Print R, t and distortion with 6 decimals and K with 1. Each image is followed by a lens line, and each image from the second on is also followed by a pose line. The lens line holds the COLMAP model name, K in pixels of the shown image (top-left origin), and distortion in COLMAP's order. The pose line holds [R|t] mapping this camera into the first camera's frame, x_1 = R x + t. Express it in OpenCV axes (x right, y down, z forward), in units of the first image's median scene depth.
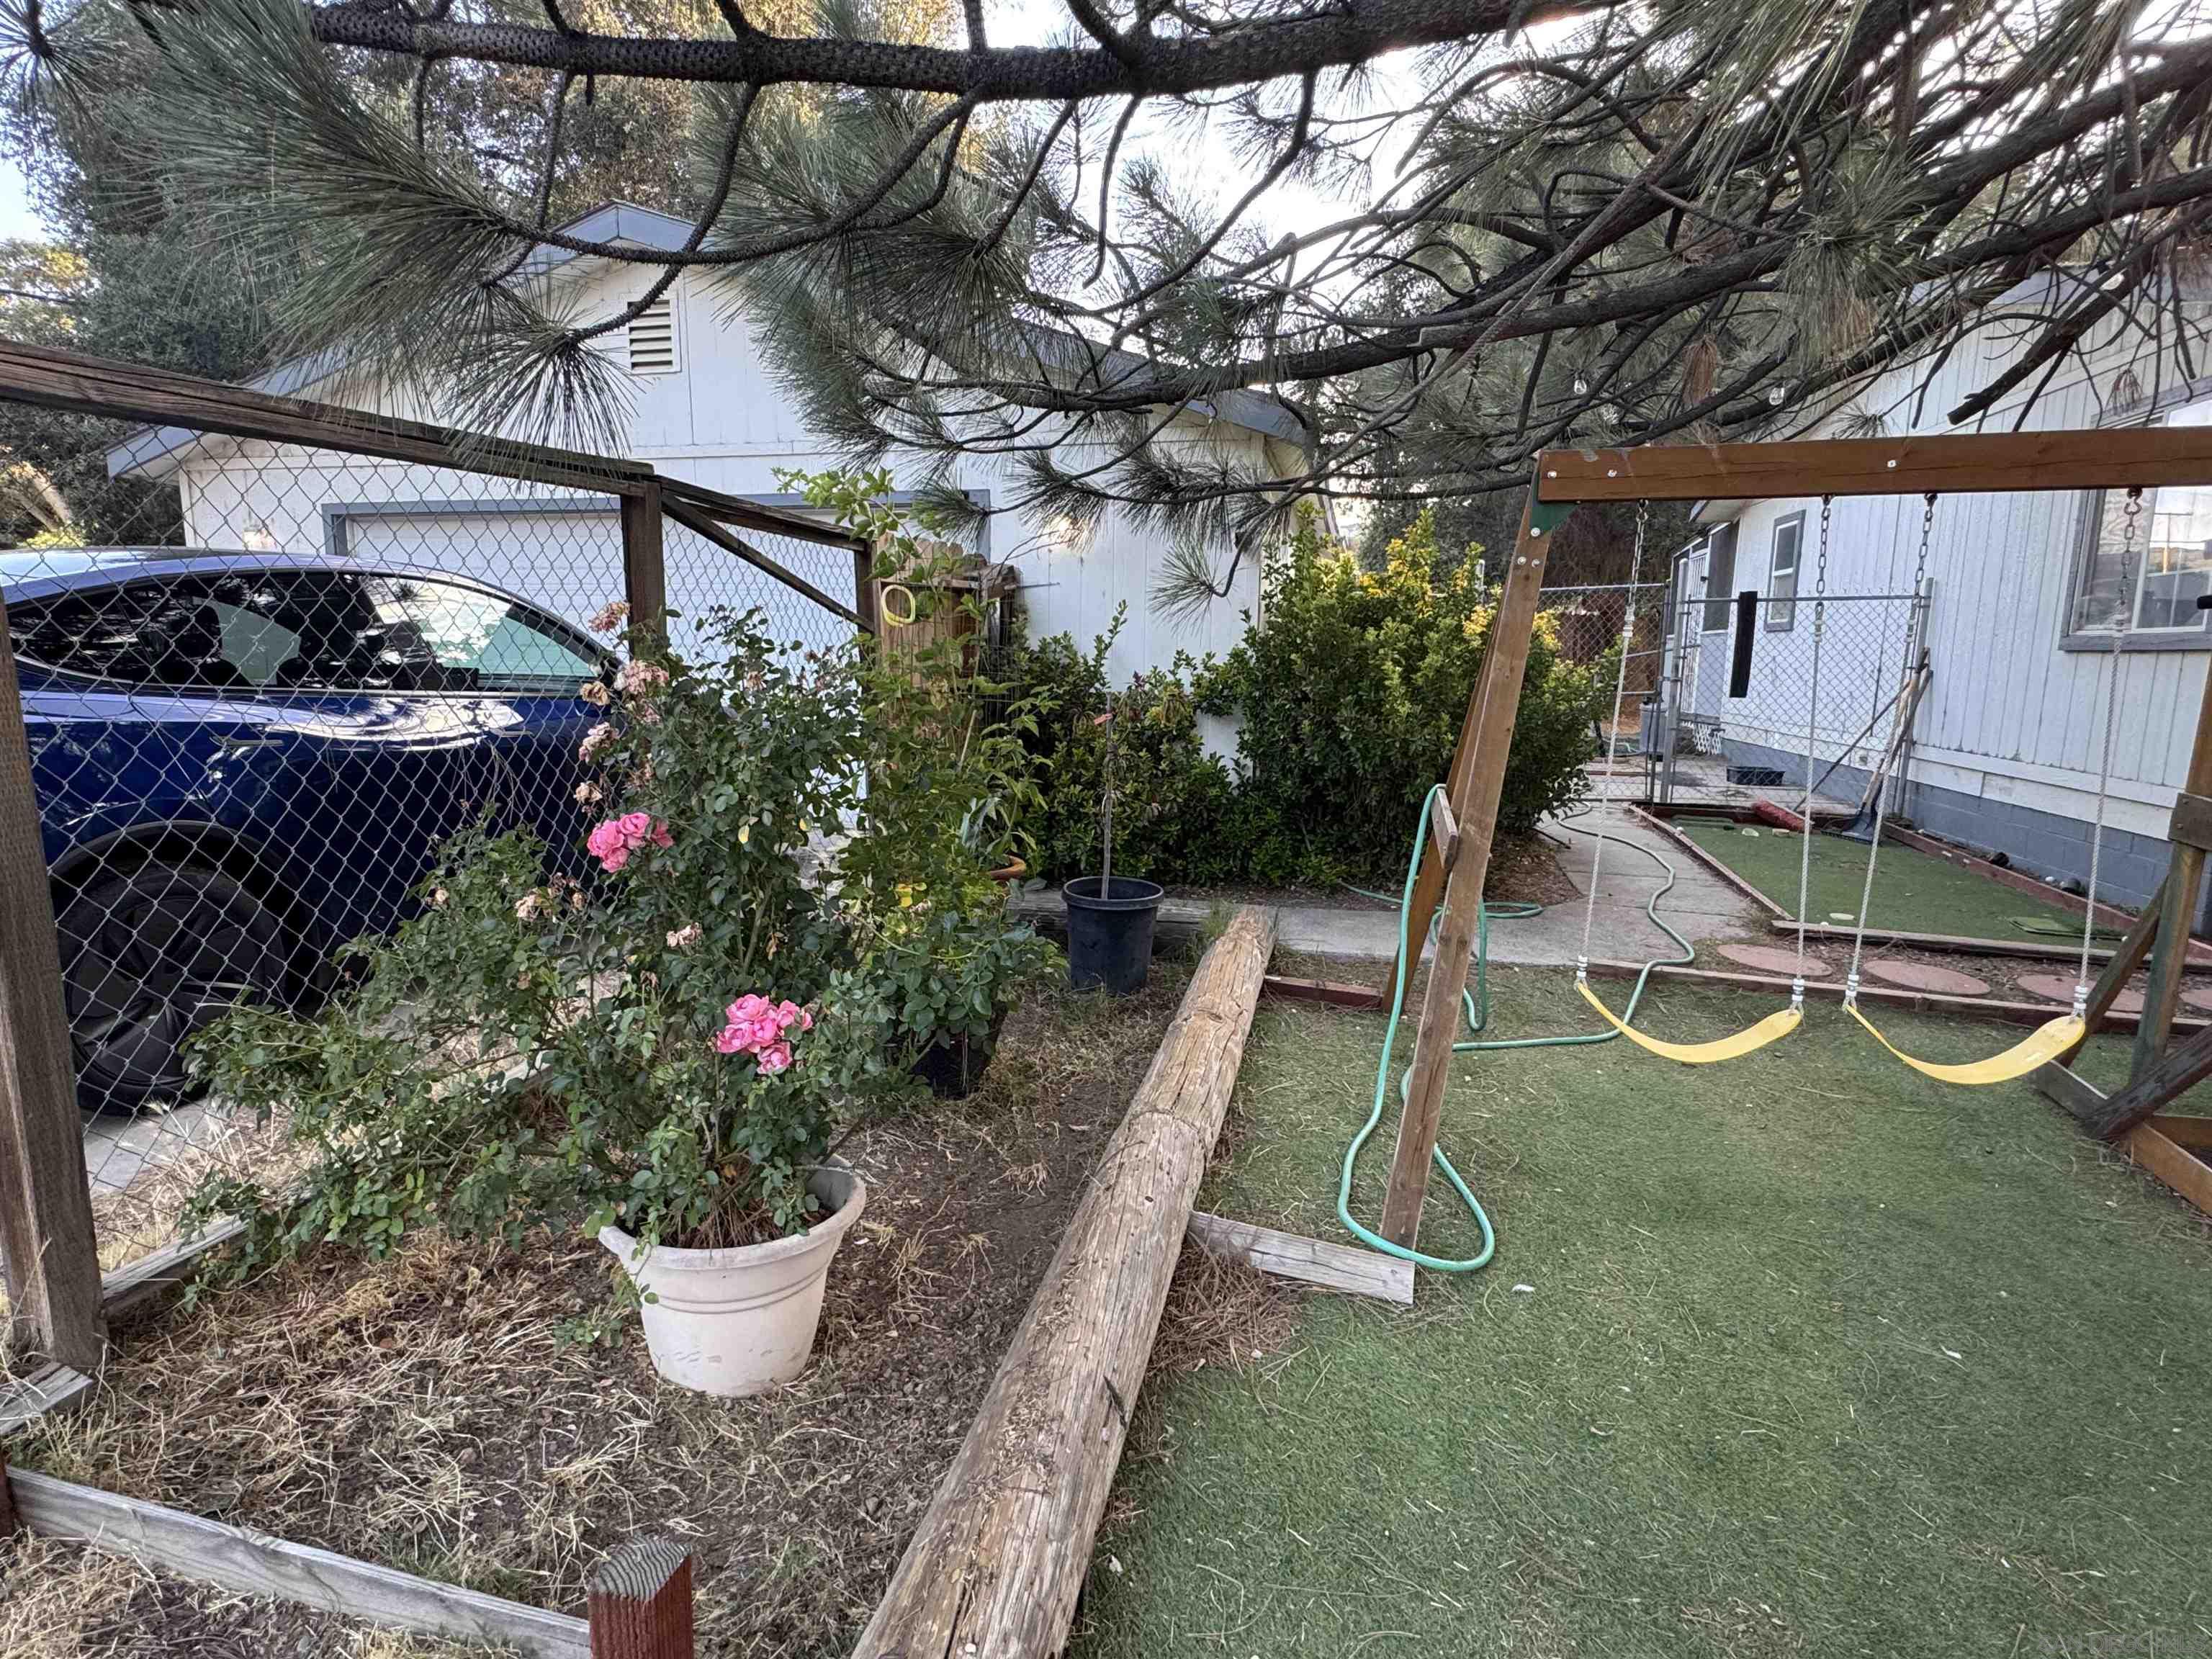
lens RADIAL K [[1114.3, 0, 1102.2], [0, 1114.3, 824.3], [0, 0, 1]] dist [-0.000321, 0.000852]
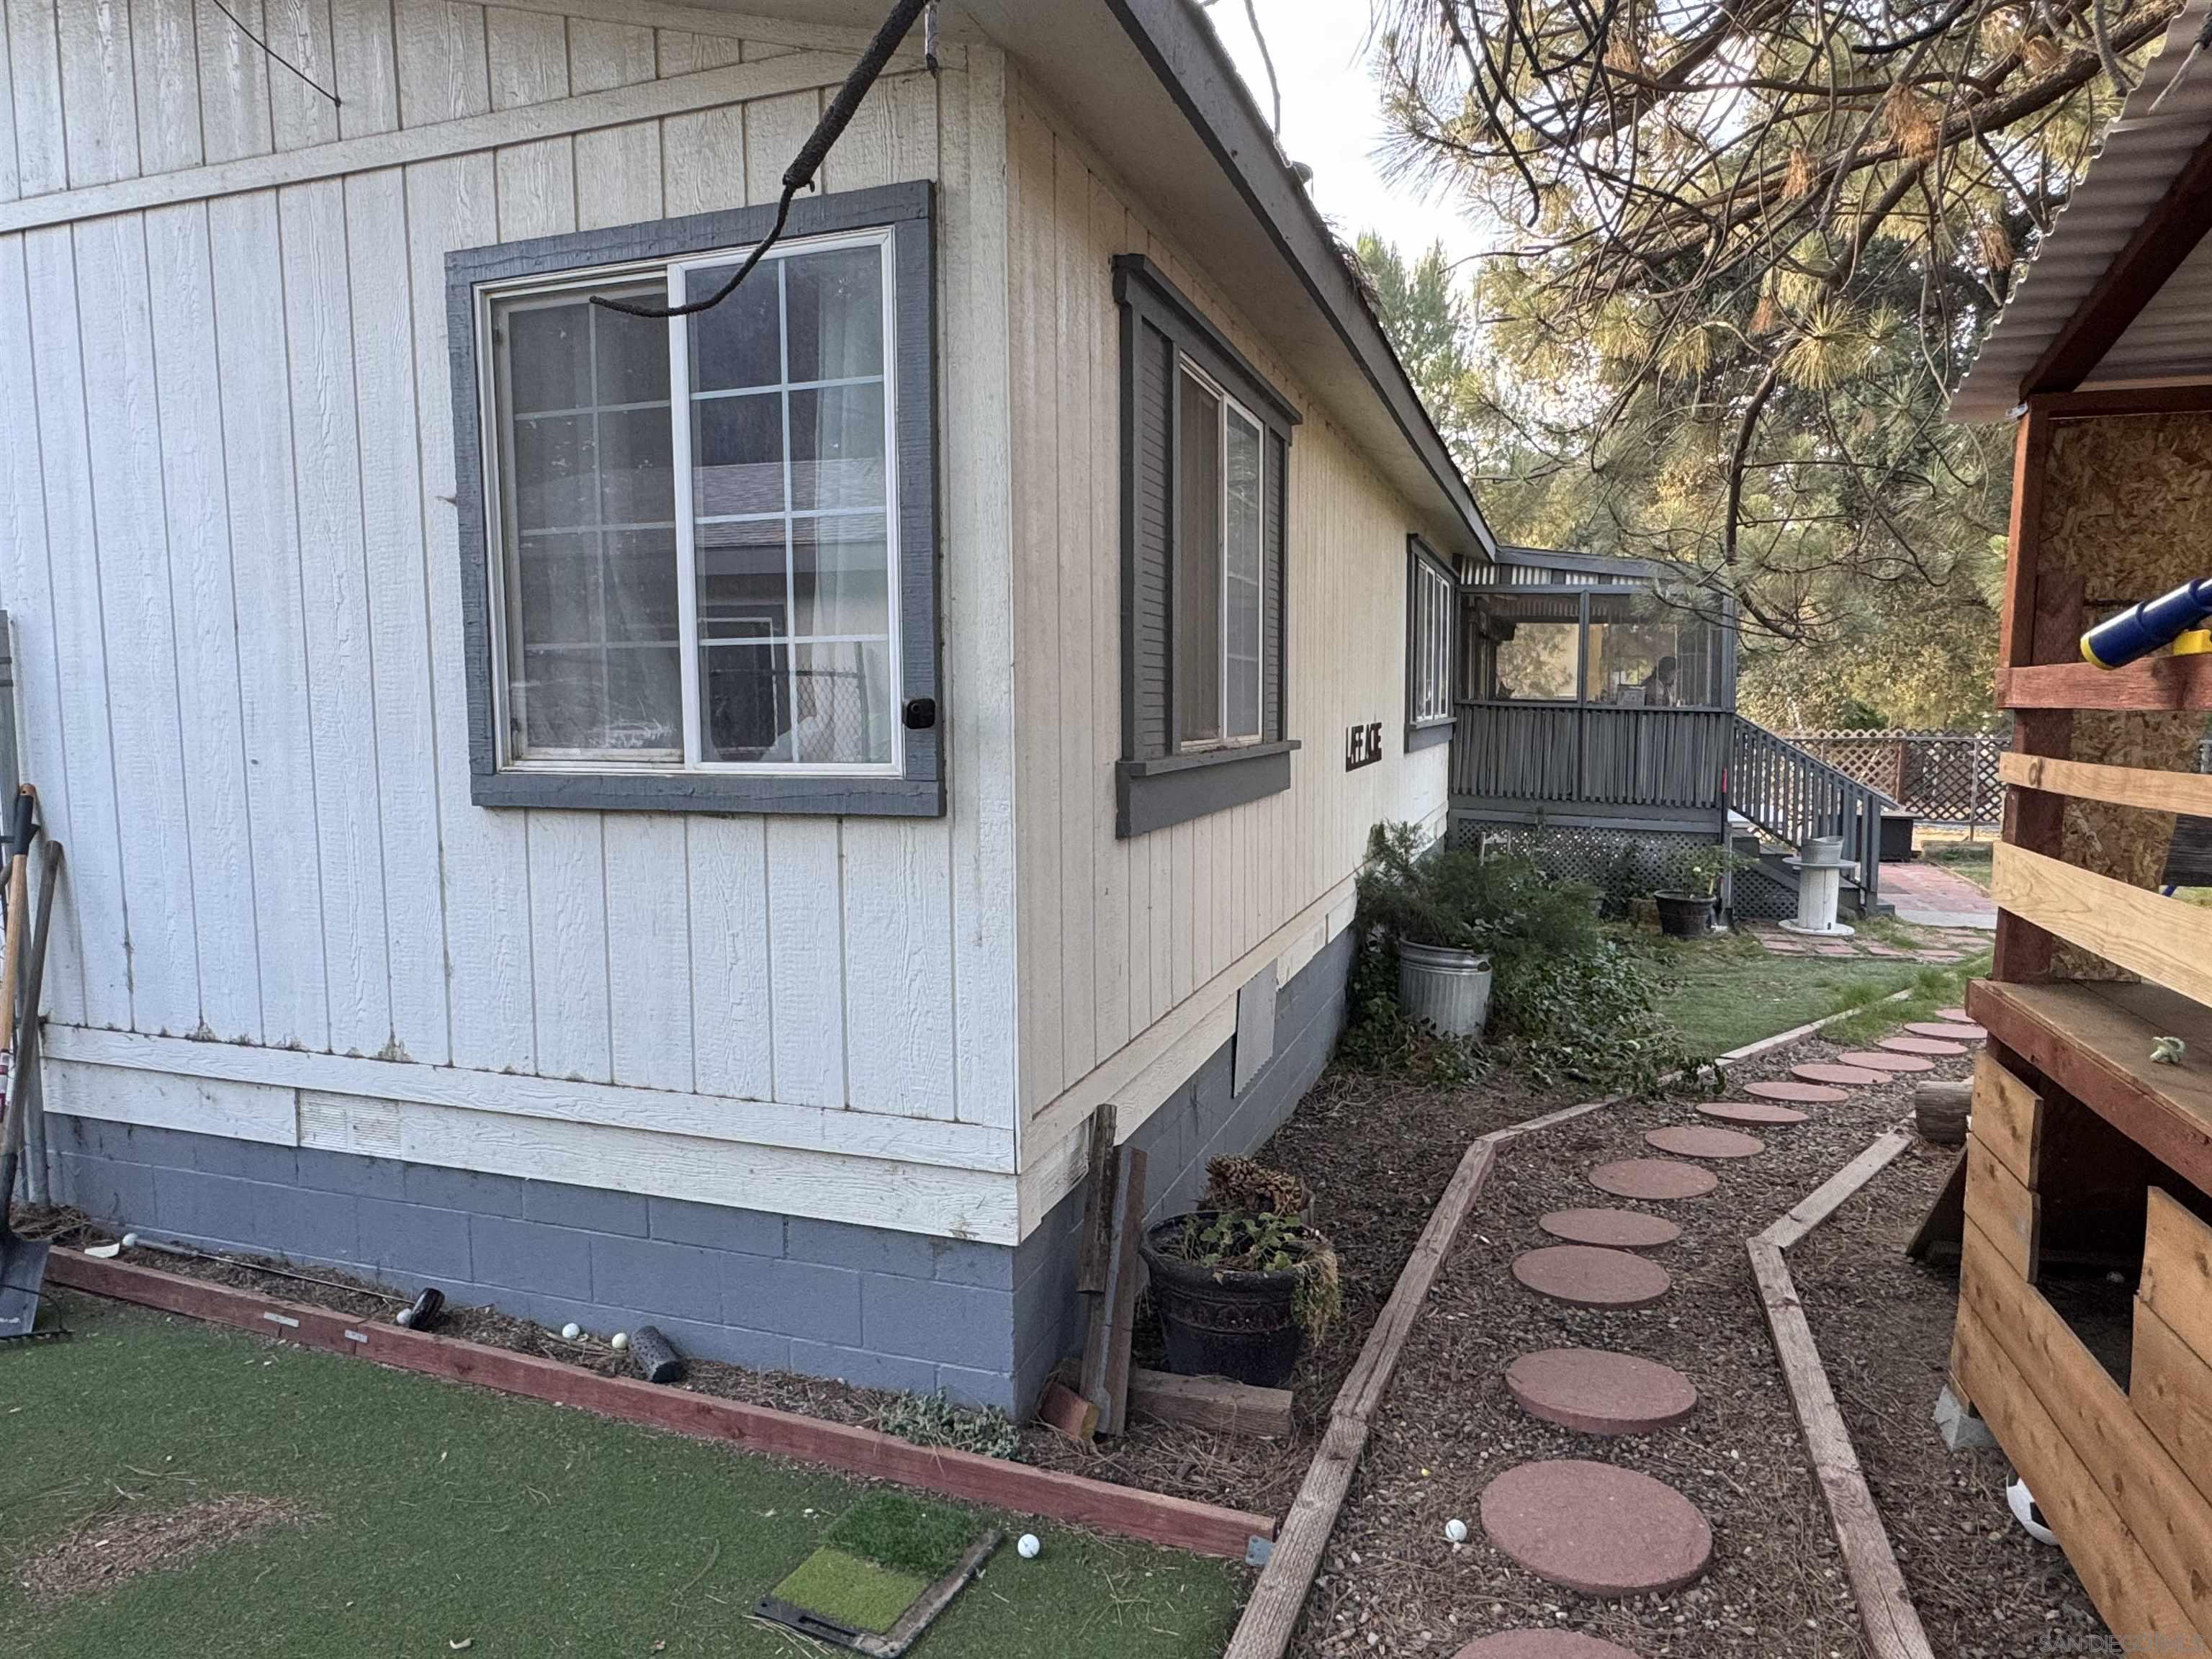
lens RADIAL K [[1359.2, 0, 1093.8], [0, 1359.2, 833.2], [0, 0, 1]] dist [-0.006231, 0.002414]
pose [[0.104349, -0.110016, 0.988437, 0.302825], [0.163160, 0.982291, 0.092107, -0.124927], [-0.981066, 0.151662, 0.120451, 0.573352]]
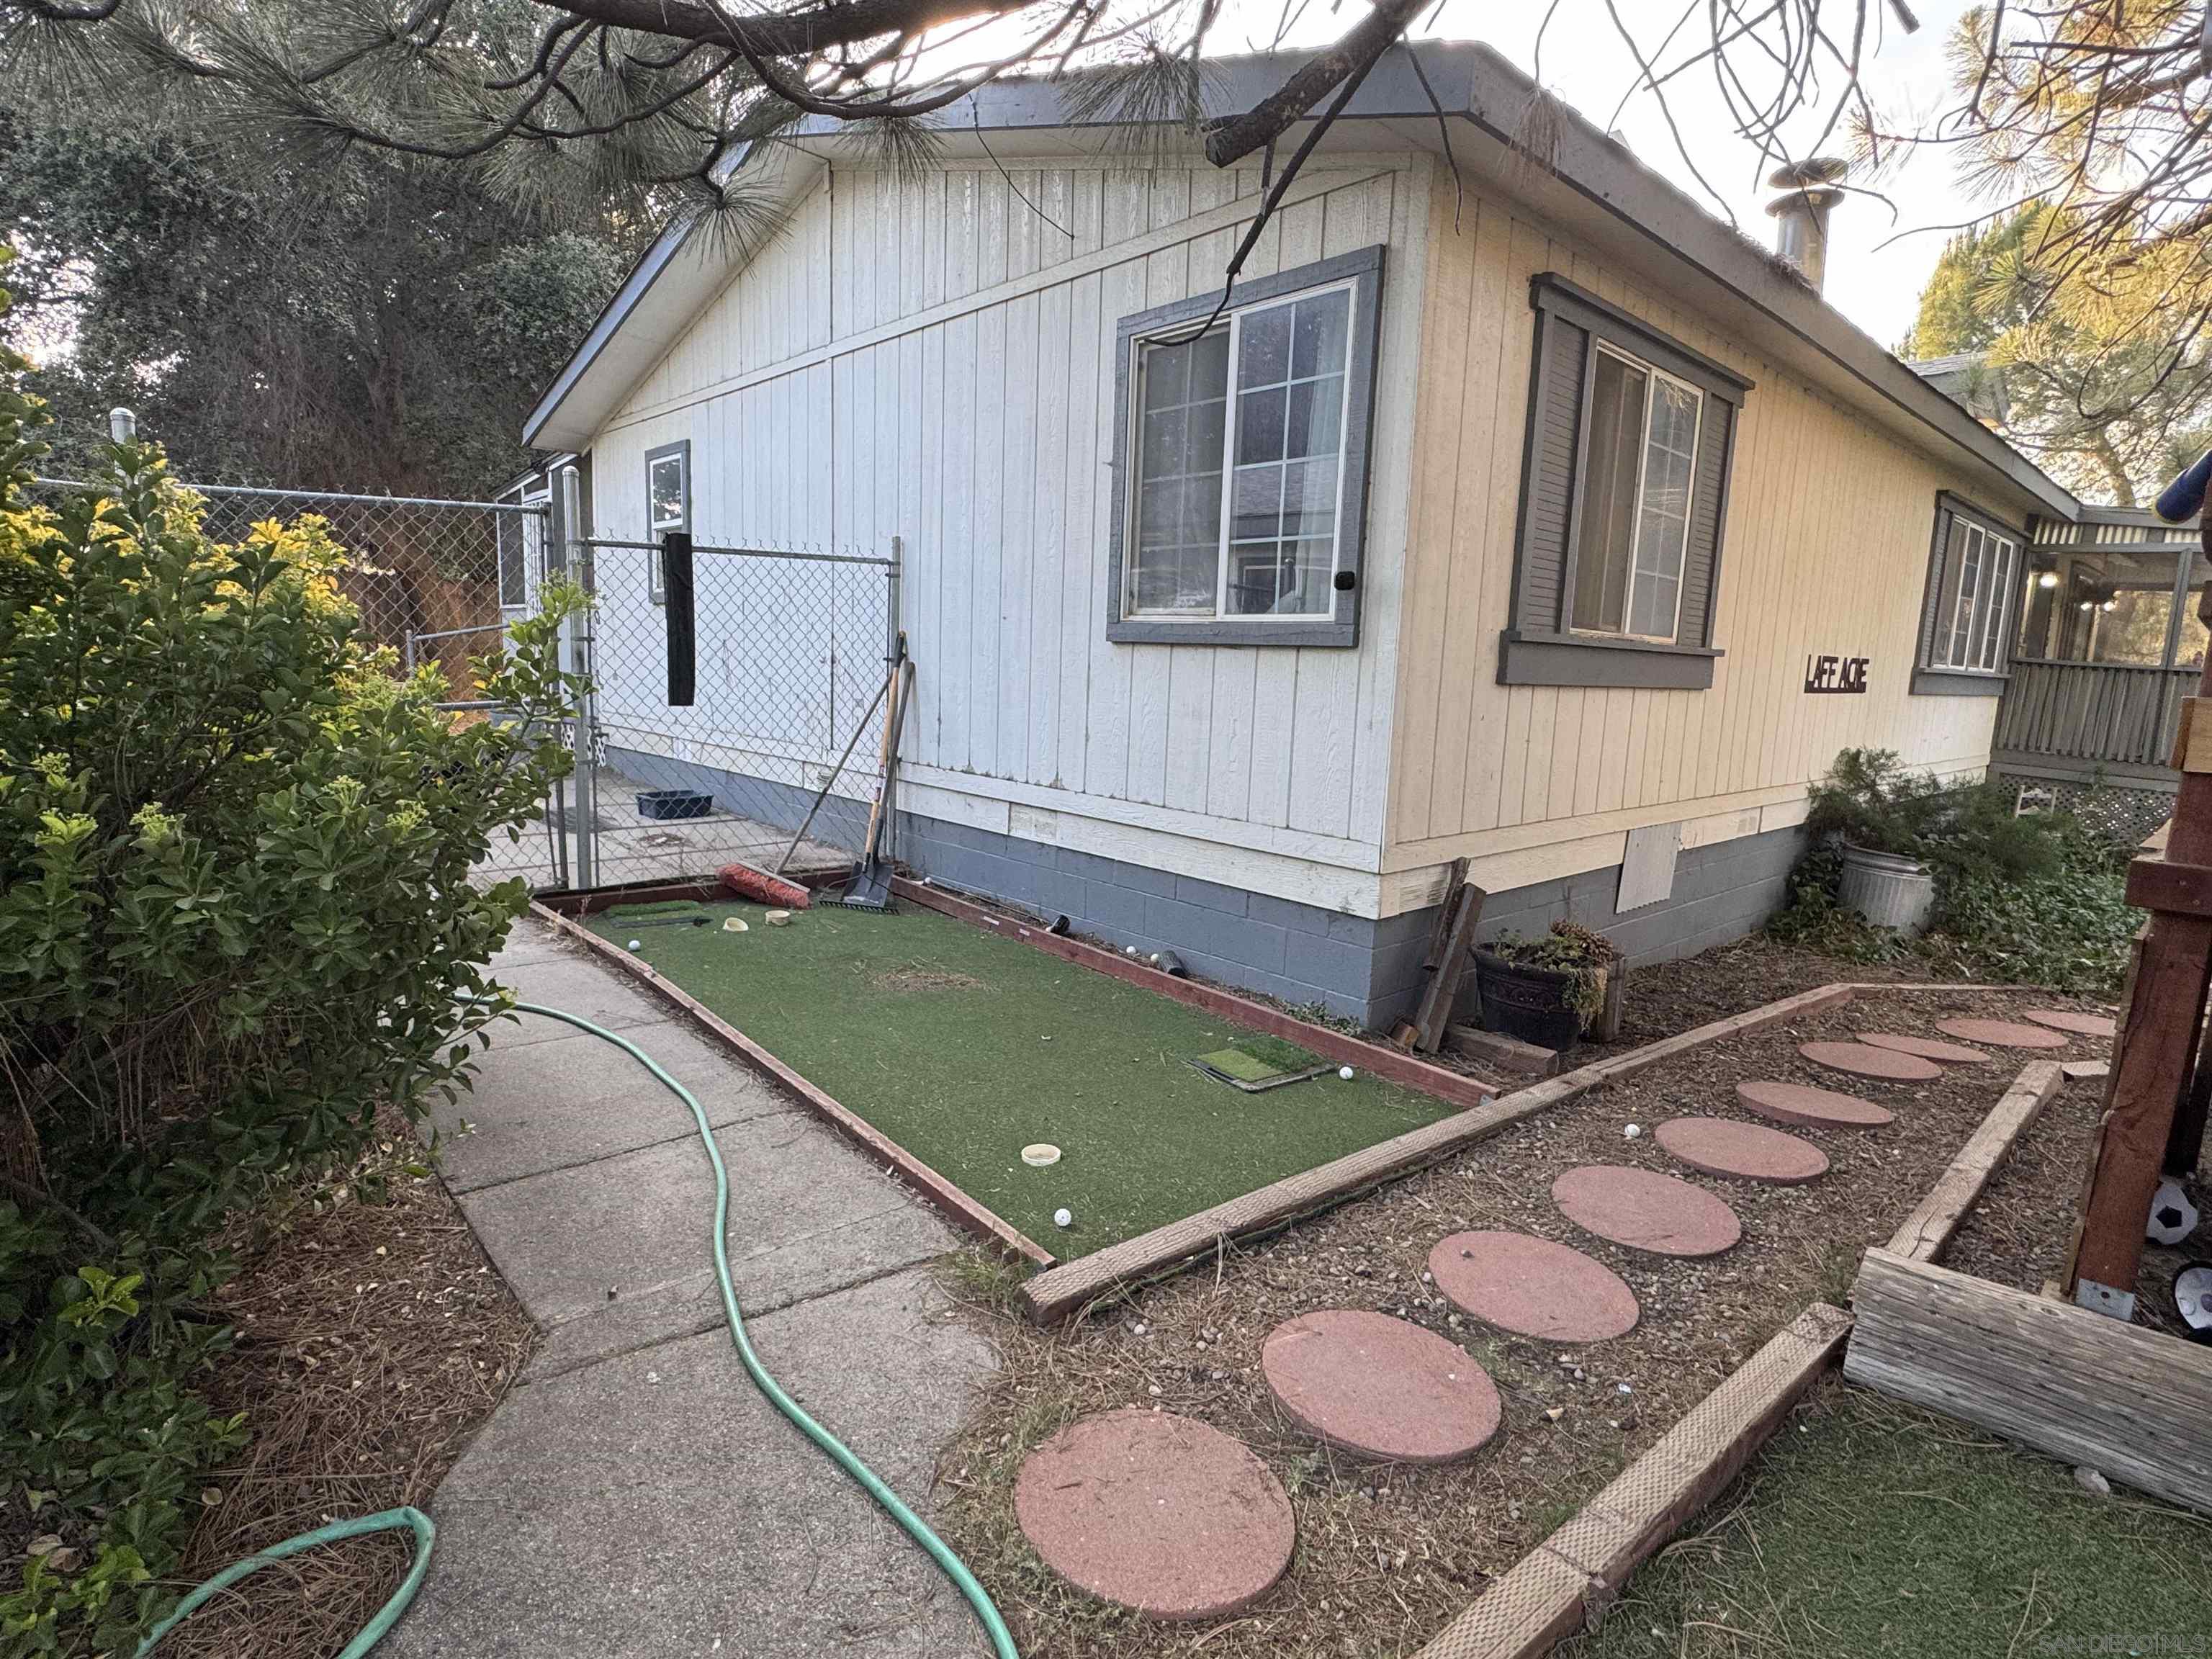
lens RADIAL K [[1114.3, 0, 1102.2], [0, 1114.3, 824.3], [0, 0, 1]] dist [-0.000321, 0.000852]
pose [[0.559462, -0.117116, 0.820540, 0.192741], [0.100463, 0.992250, 0.073127, -0.072809], [-0.822745, 0.041522, 0.566892, 0.476721]]
